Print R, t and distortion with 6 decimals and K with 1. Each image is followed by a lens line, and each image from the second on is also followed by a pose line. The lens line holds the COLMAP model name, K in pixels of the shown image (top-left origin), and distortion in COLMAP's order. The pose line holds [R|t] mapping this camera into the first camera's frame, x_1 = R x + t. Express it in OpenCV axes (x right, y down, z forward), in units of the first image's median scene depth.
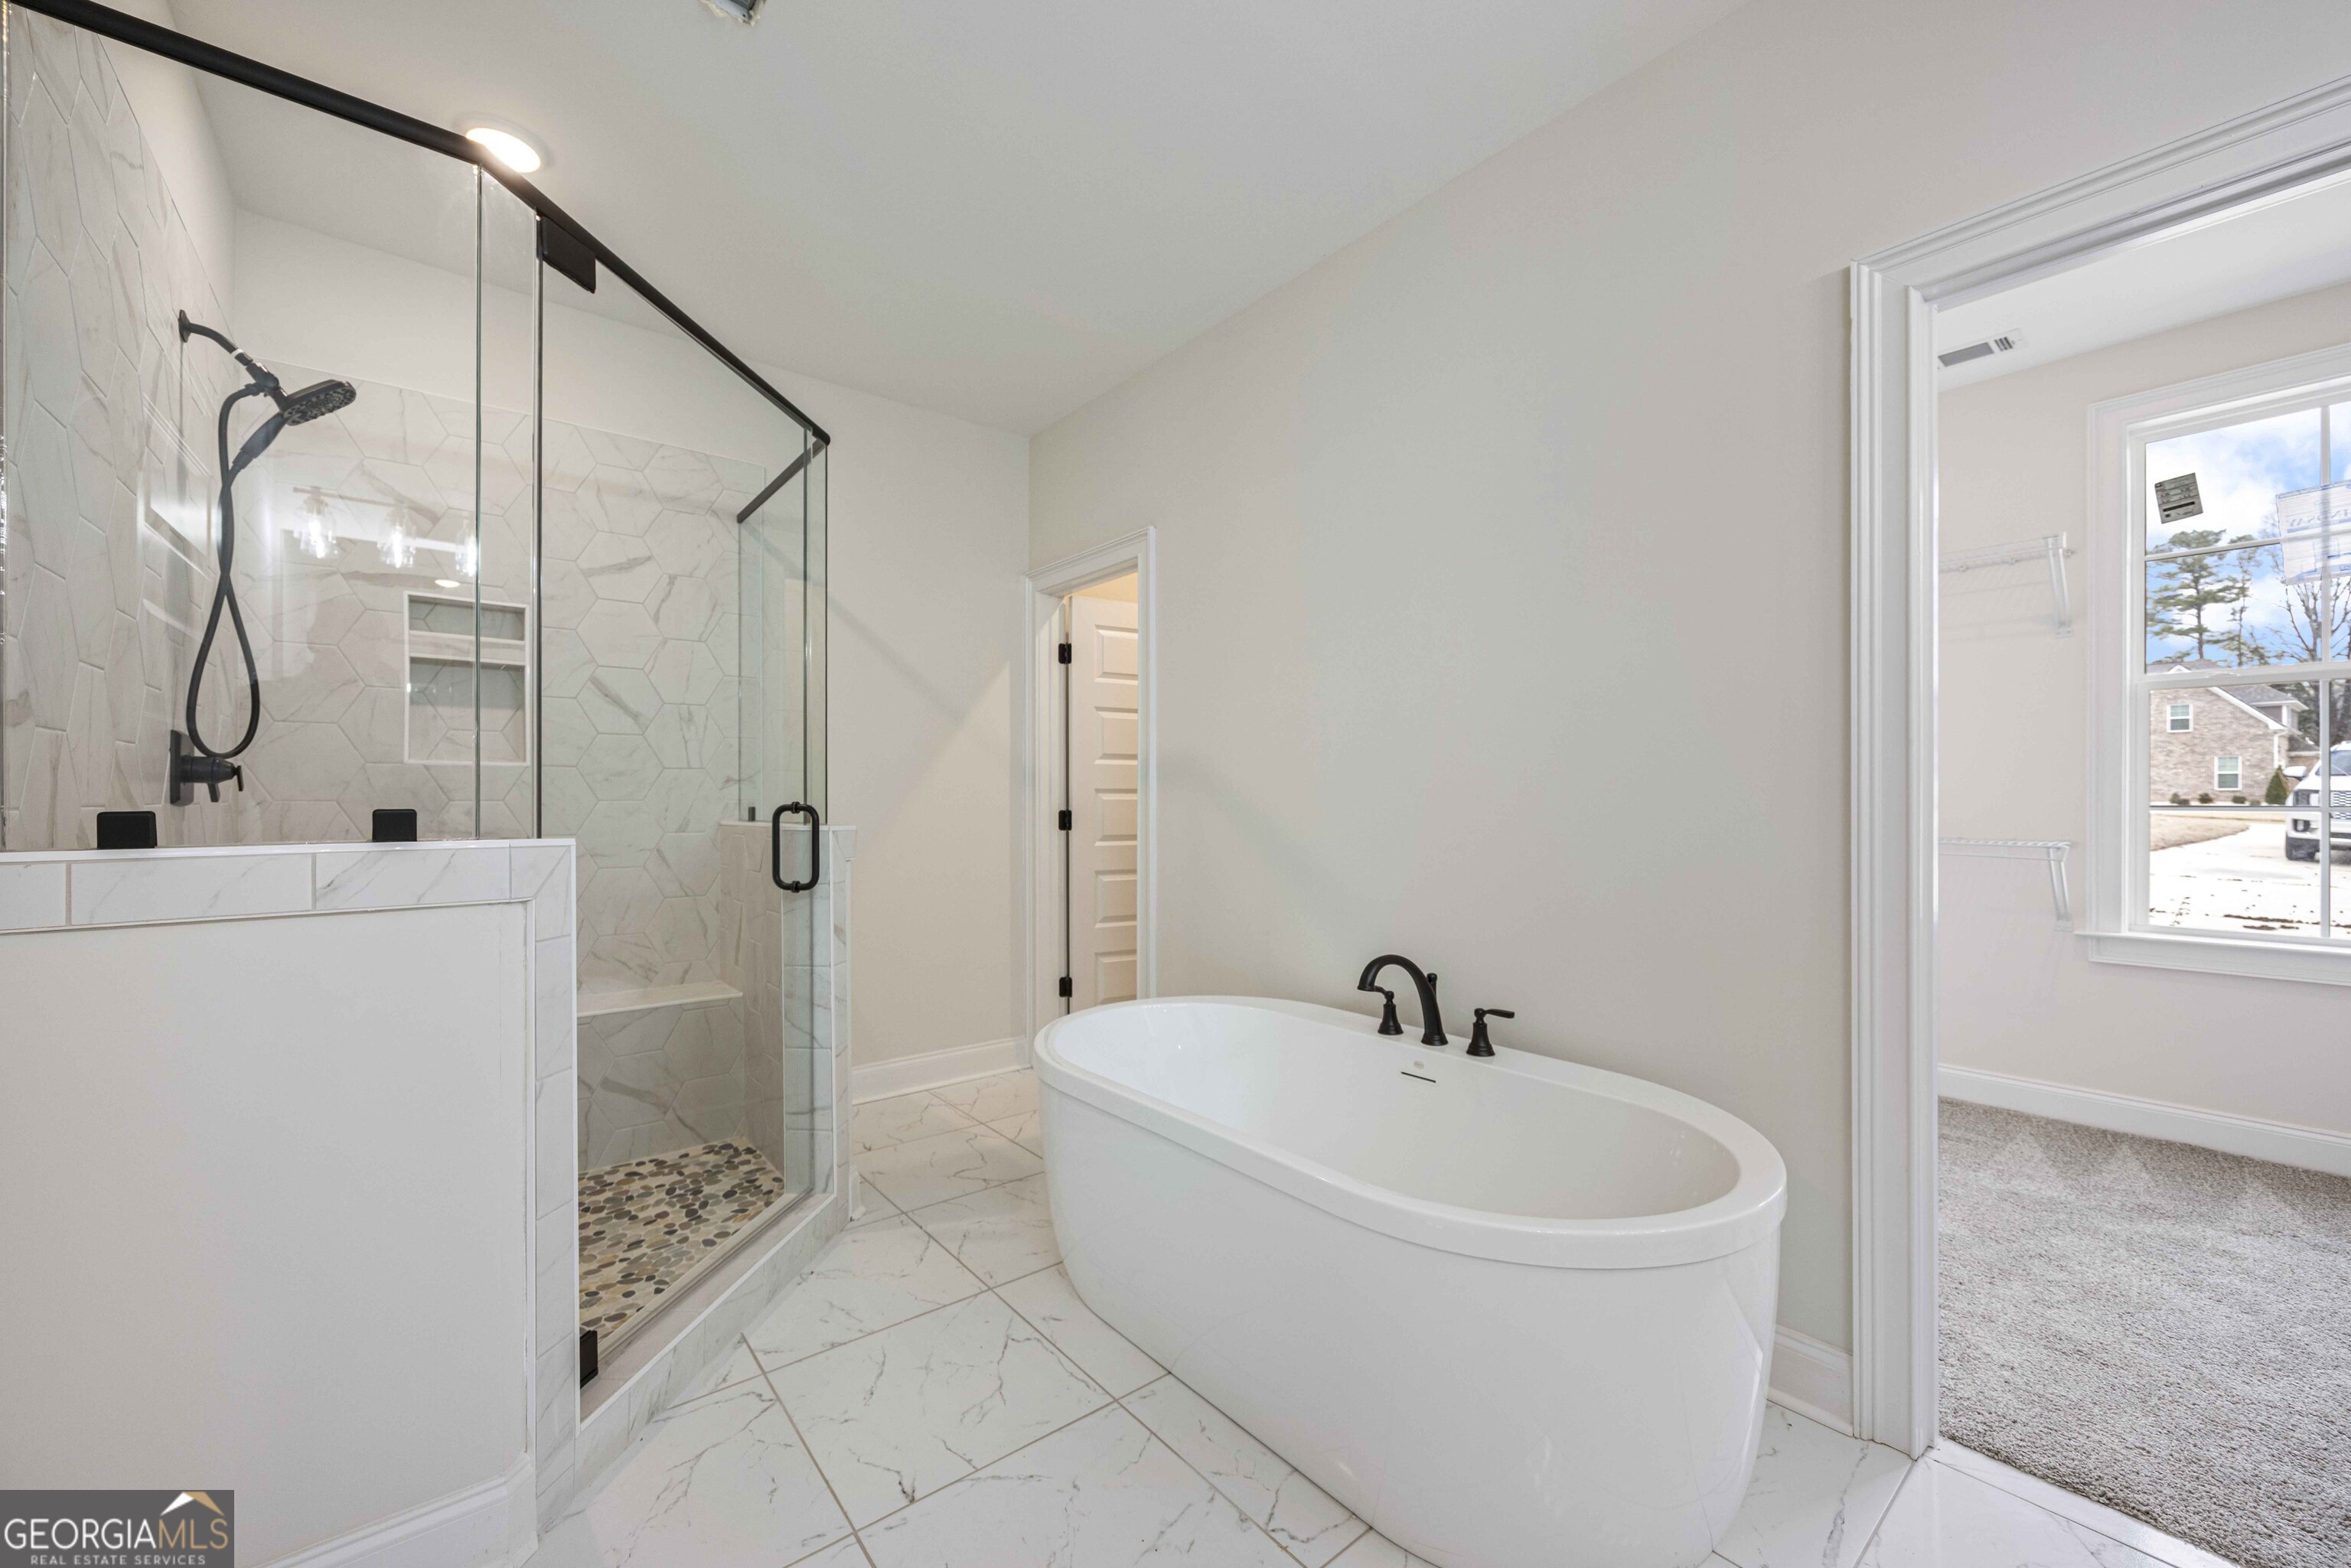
lens RADIAL K [[909.7, 0, 1170.7], [0, 909.7, 825.8], [0, 0, 1]] dist [-0.002283, -0.000102]
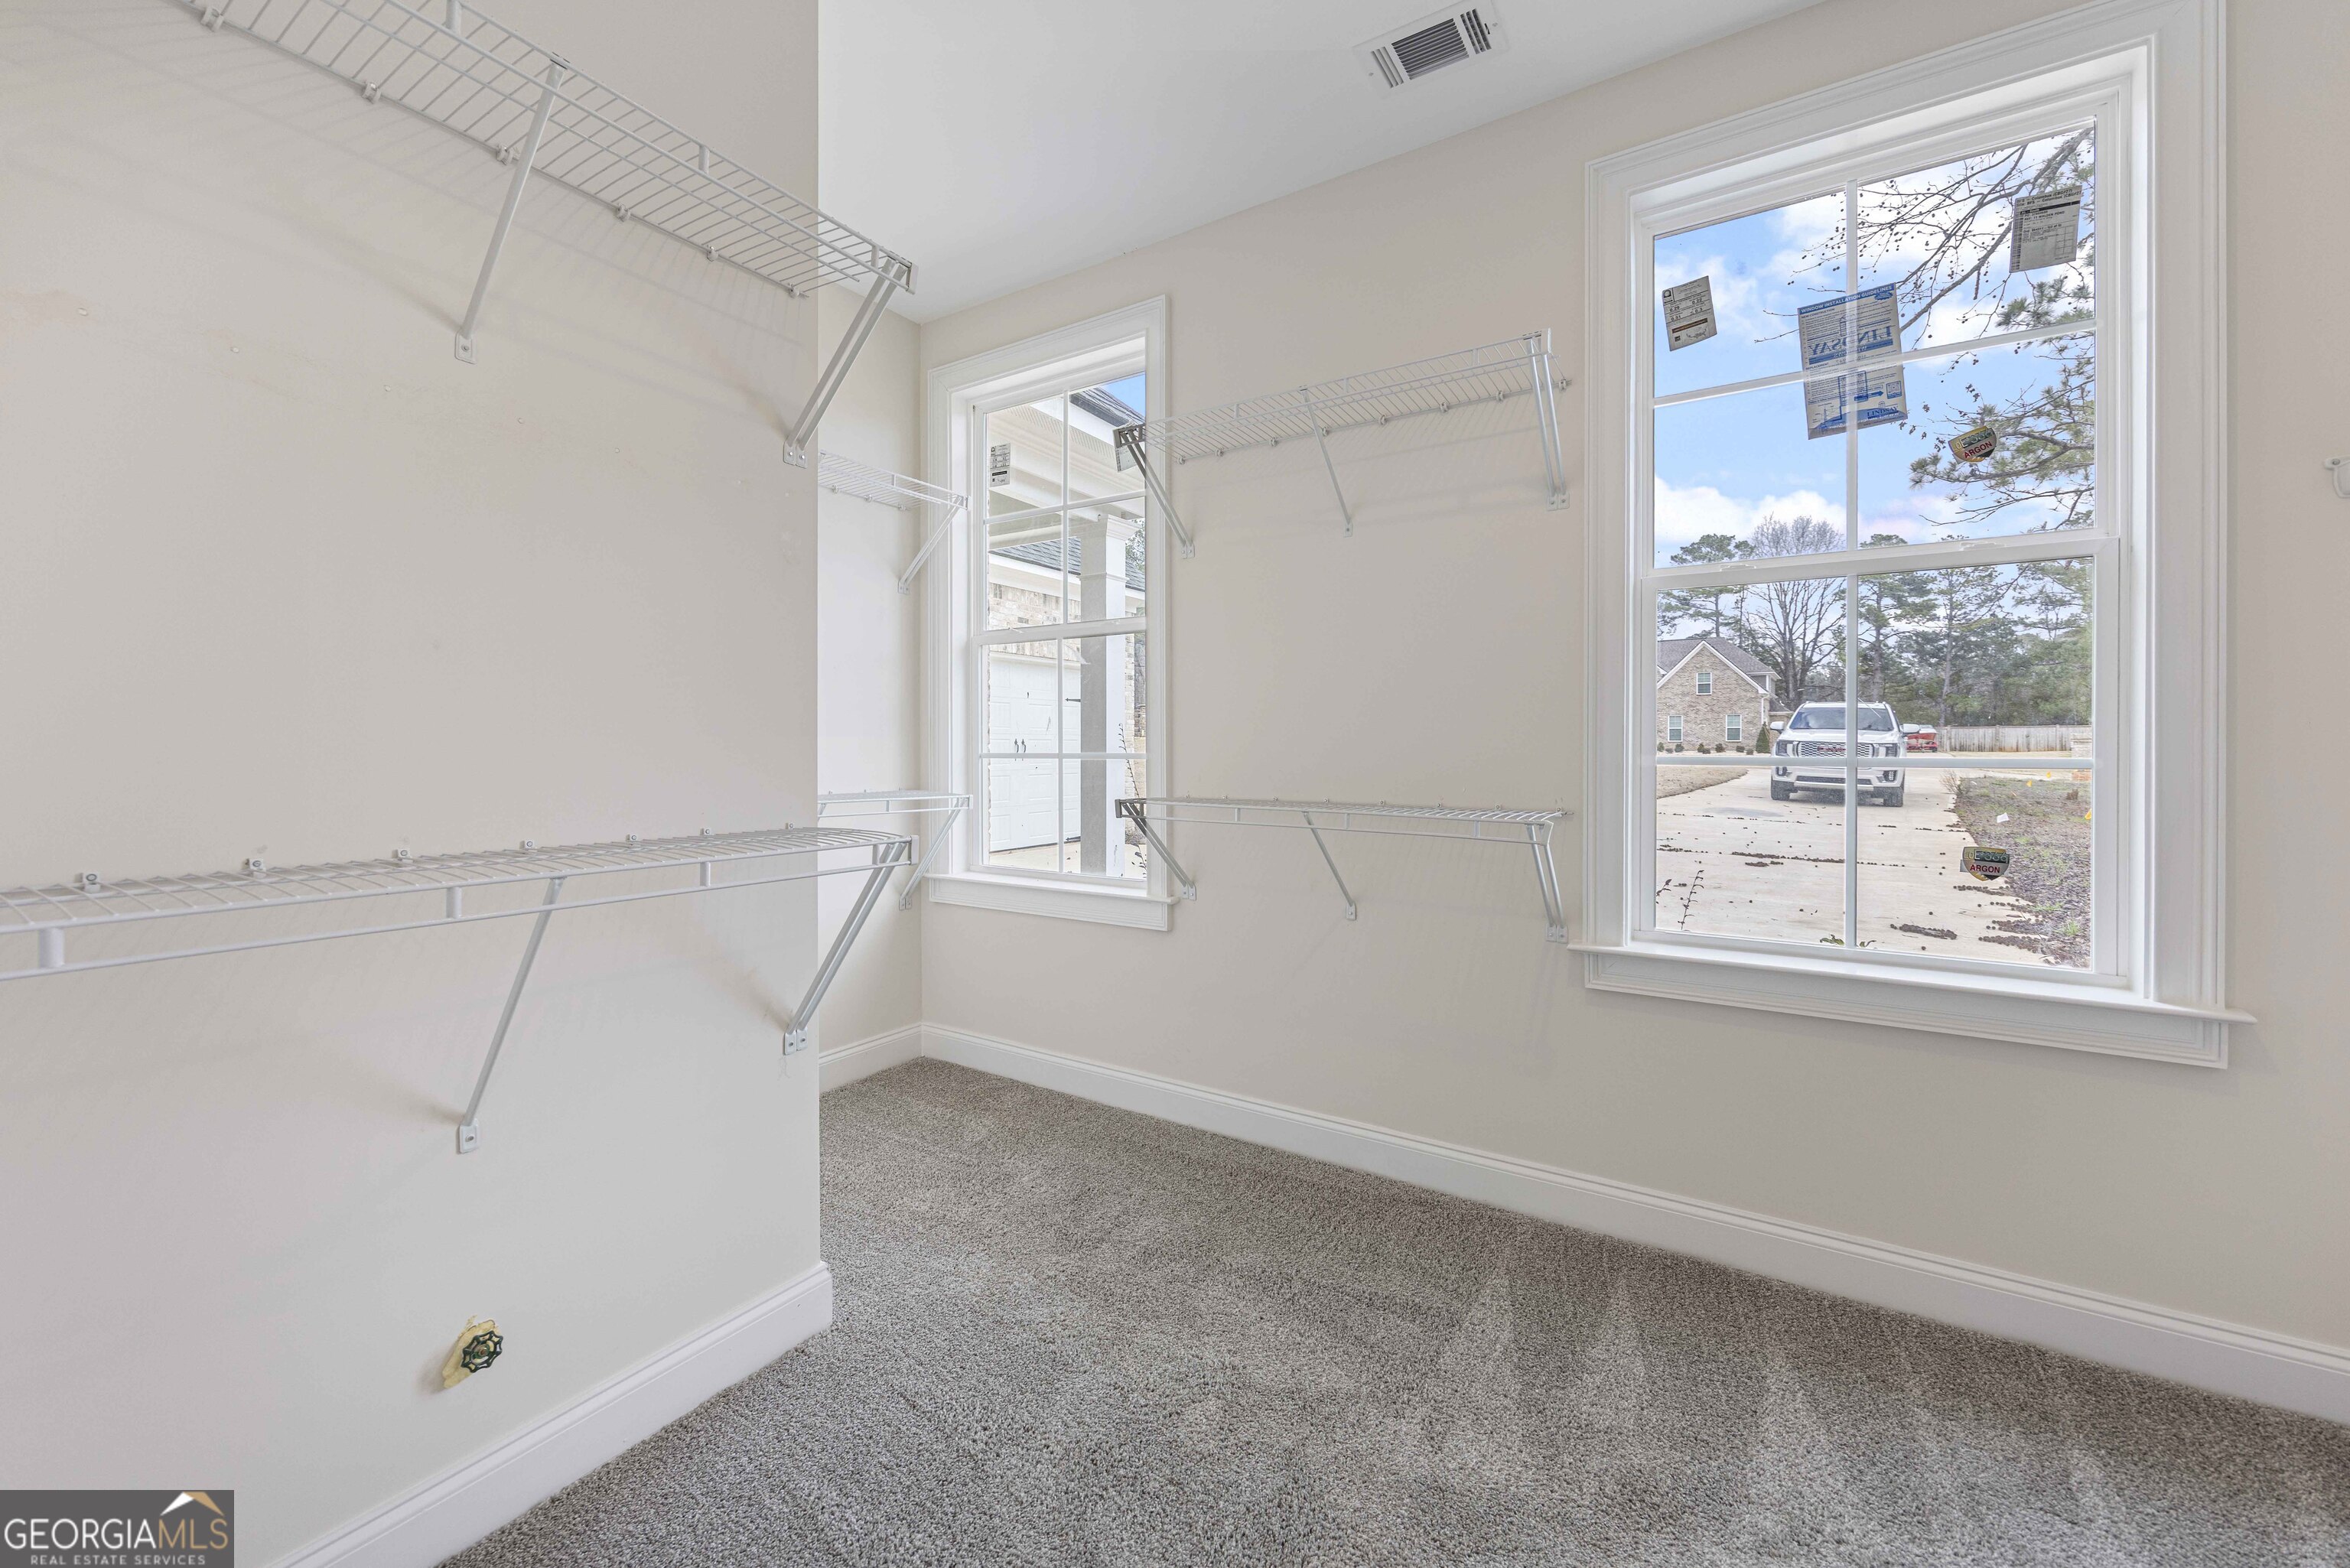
lens RADIAL K [[931.8, 0, 1171.3], [0, 931.8, 800.9], [0, 0, 1]] dist [-0.002673, -0.000168]
pose [[0.949490, -0.020344, 0.313138, 0.113317], [0.012858, 0.999580, 0.025954, -0.002715], [-0.313535, -0.020617, 0.949353, 0.099004]]
